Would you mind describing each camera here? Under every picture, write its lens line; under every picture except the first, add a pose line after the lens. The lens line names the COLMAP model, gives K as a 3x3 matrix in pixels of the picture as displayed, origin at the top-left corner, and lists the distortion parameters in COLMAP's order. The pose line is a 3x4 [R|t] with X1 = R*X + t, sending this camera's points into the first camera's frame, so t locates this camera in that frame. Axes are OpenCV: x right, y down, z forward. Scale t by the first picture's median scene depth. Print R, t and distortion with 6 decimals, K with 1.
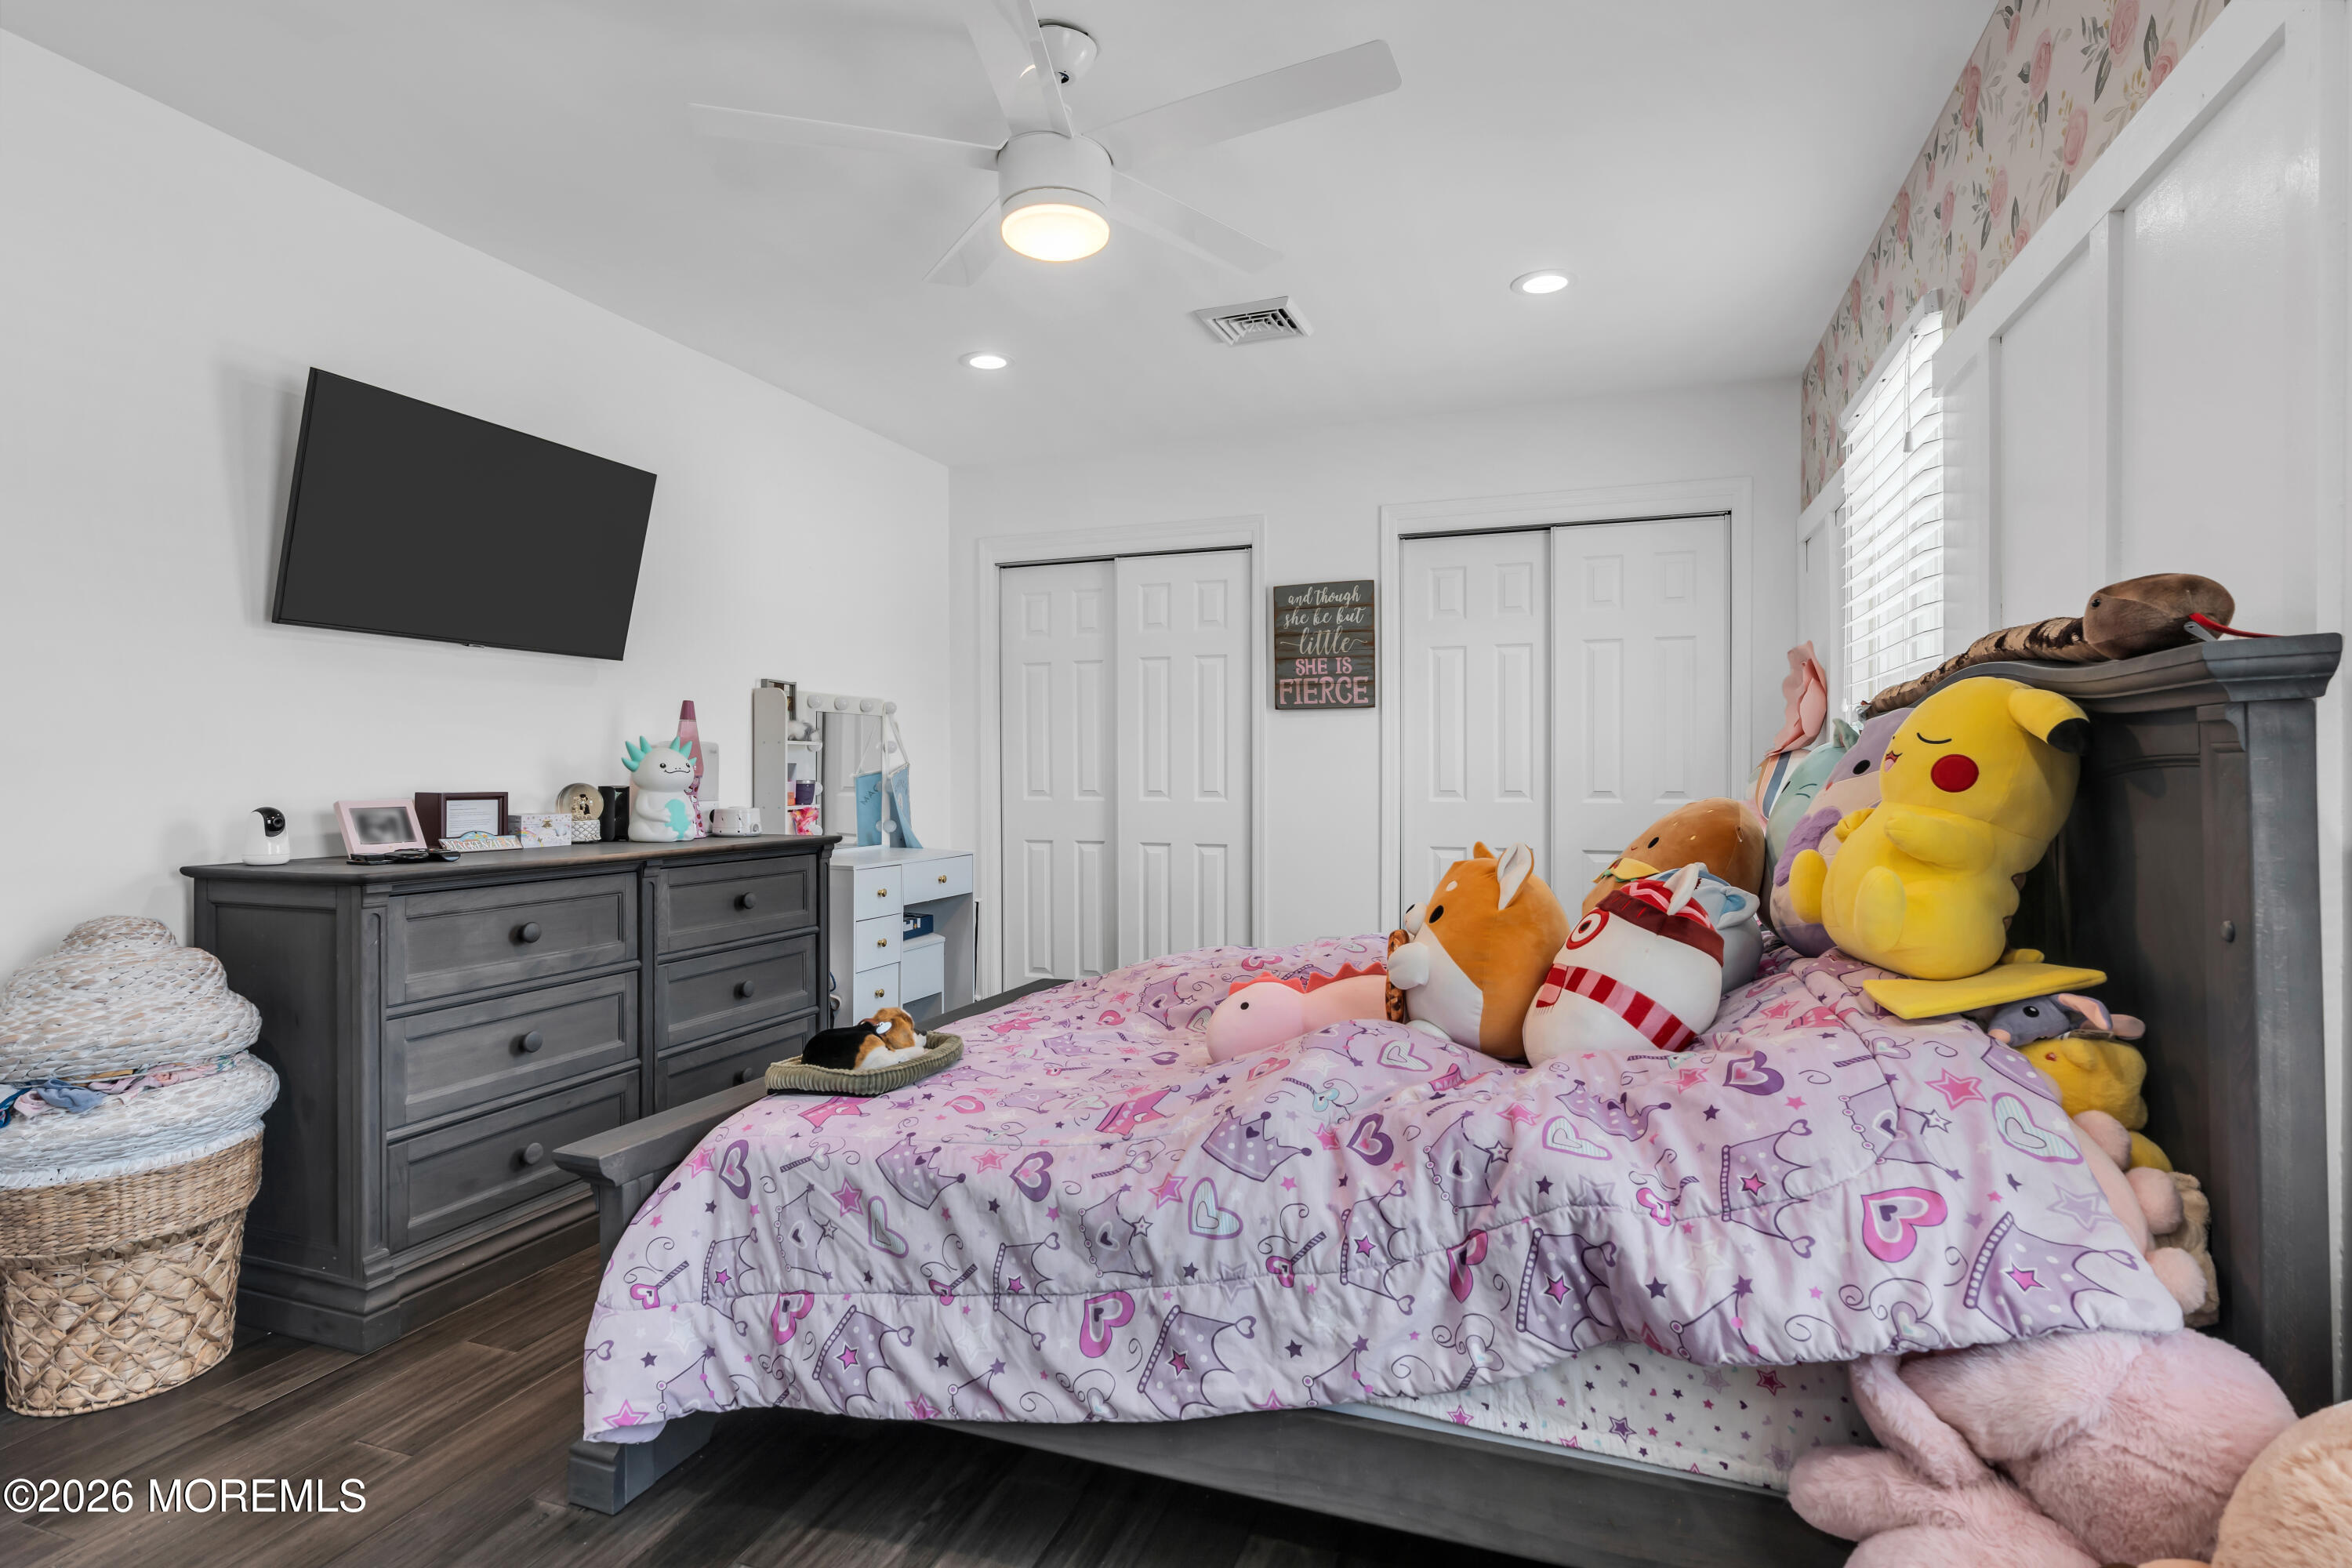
lens RADIAL K [[1178.9, 0, 1182.6], [0, 1178.9, 778.8], [0, 0, 1]] dist [-0.009789, -0.000620]
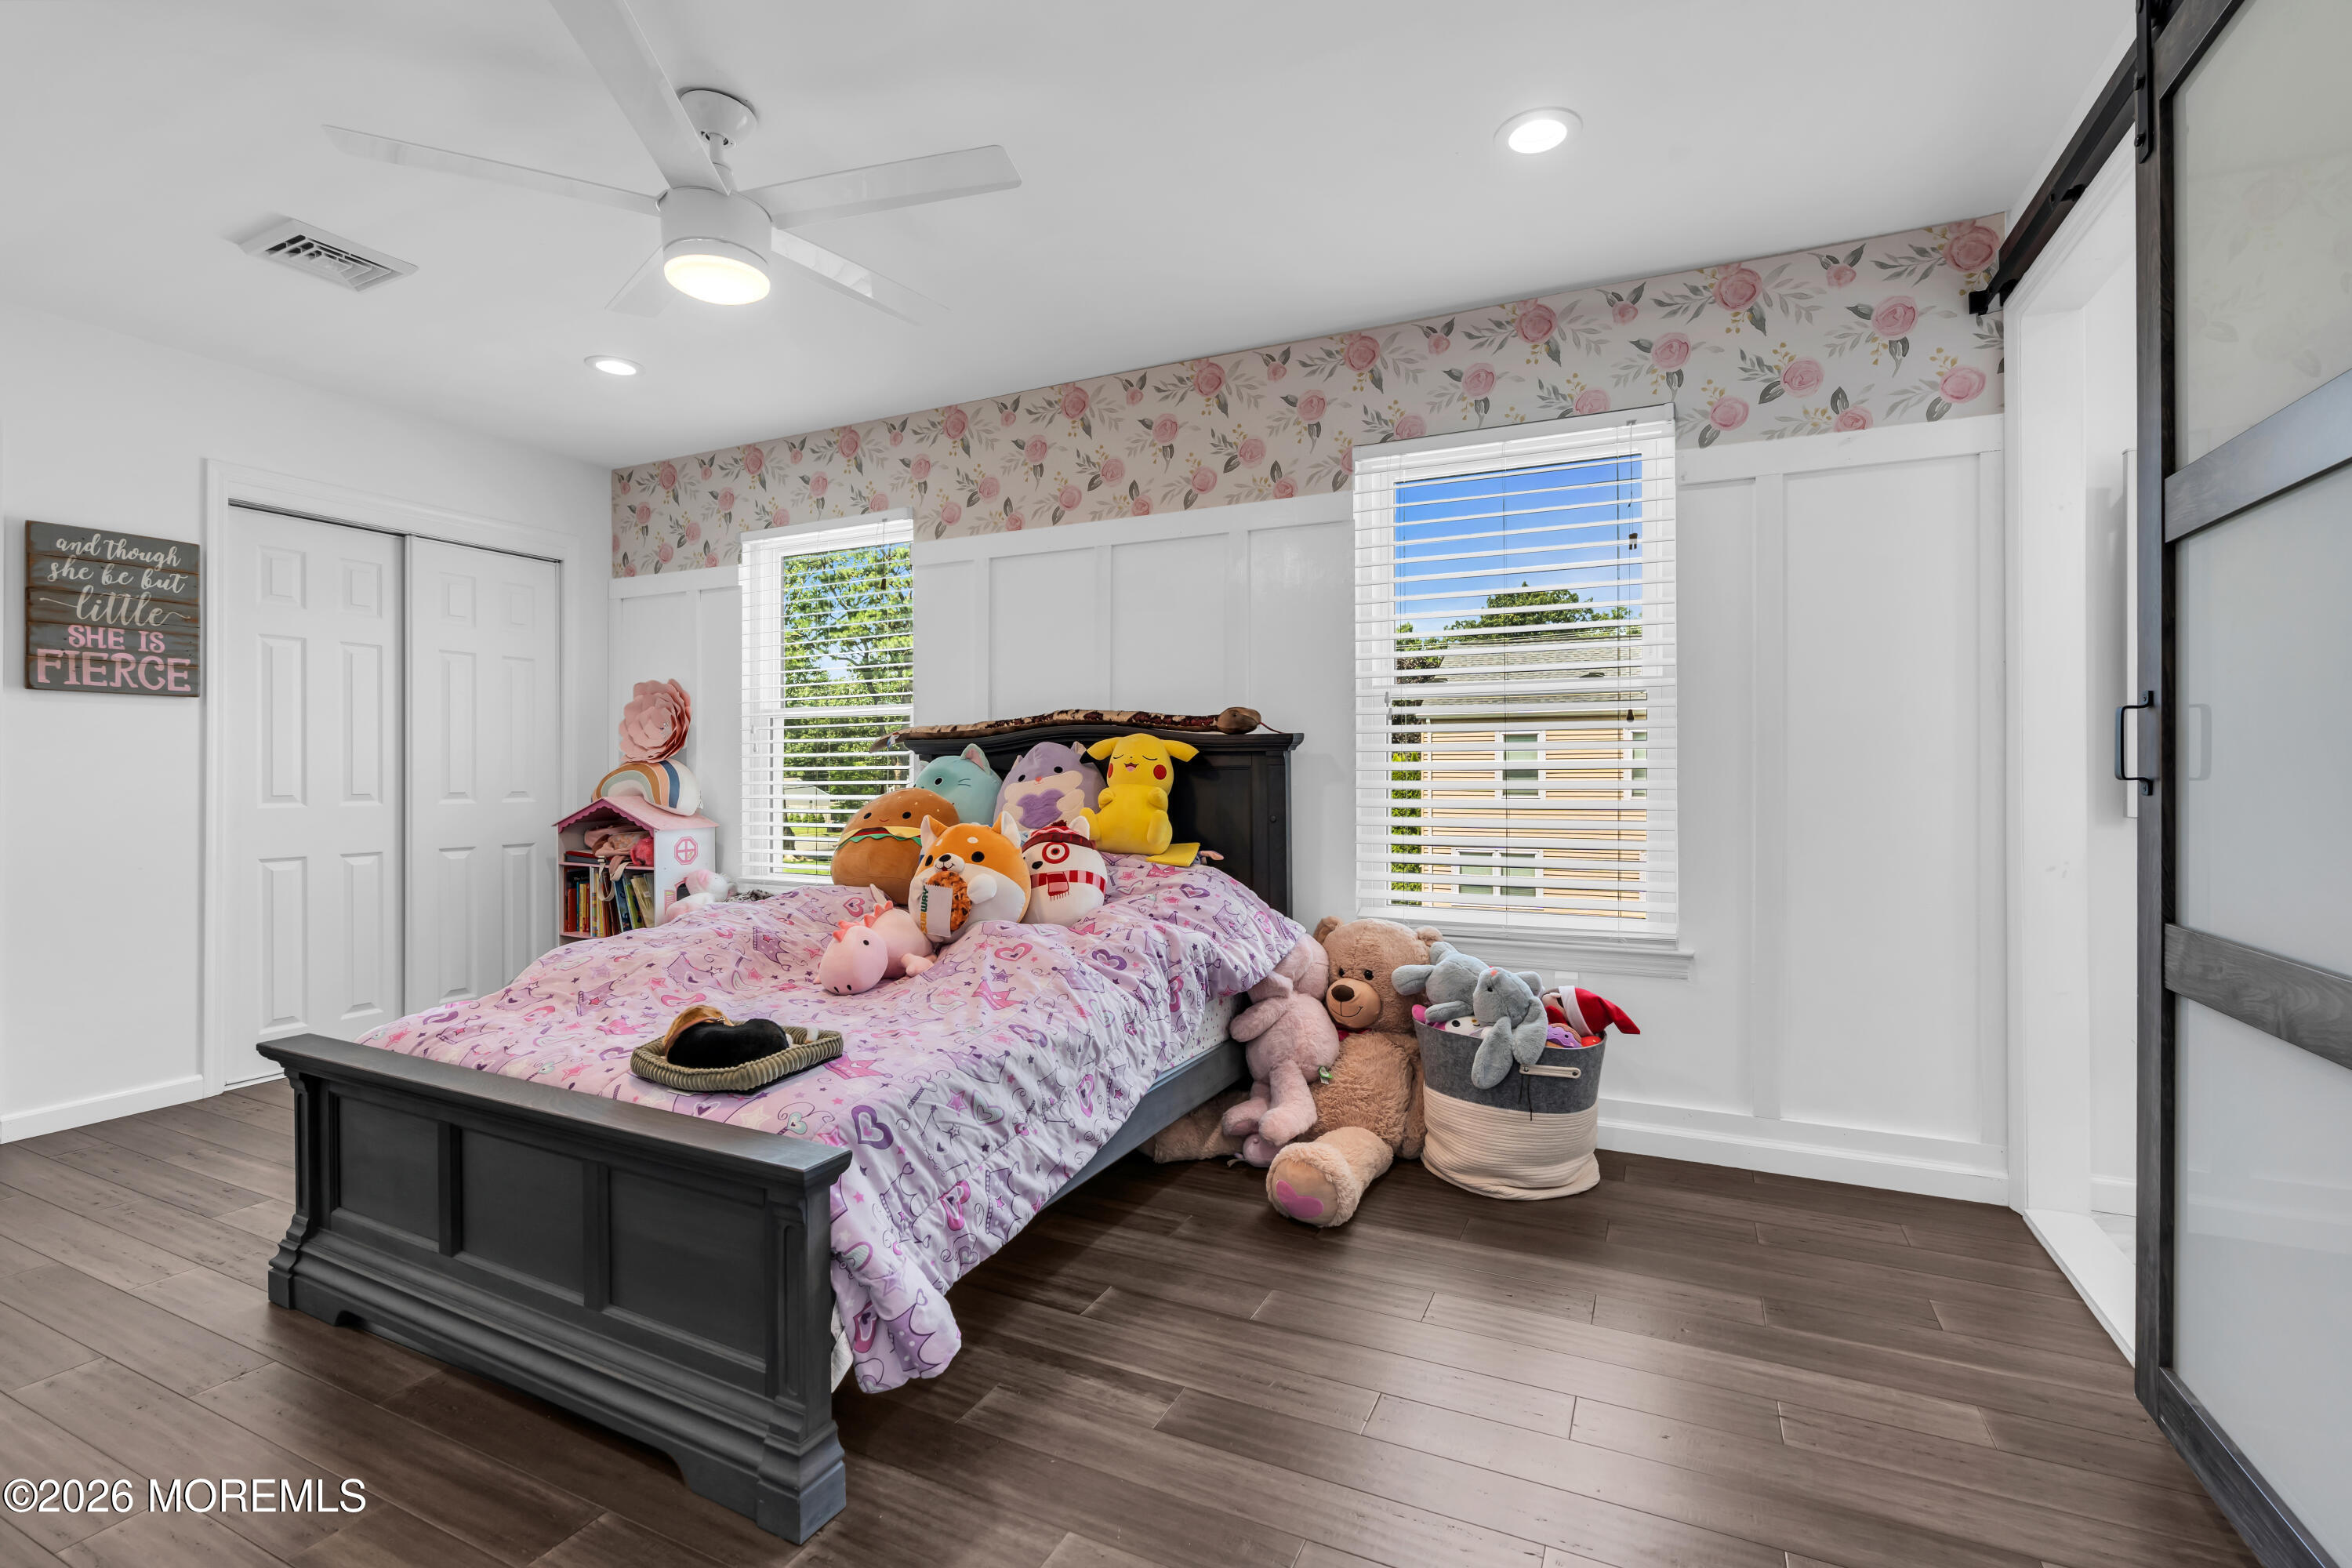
lens RADIAL K [[1060.2, 0, 1185.2], [0, 1060.2, 776.4], [0, 0, 1]] dist [-0.012842, 0.003018]
pose [[0.089363, -0.000181, 0.995999, -0.527619], [0.008295, 0.999965, -0.000562, 0.001756], [-0.995965, 0.008312, 0.089362, 0.241685]]
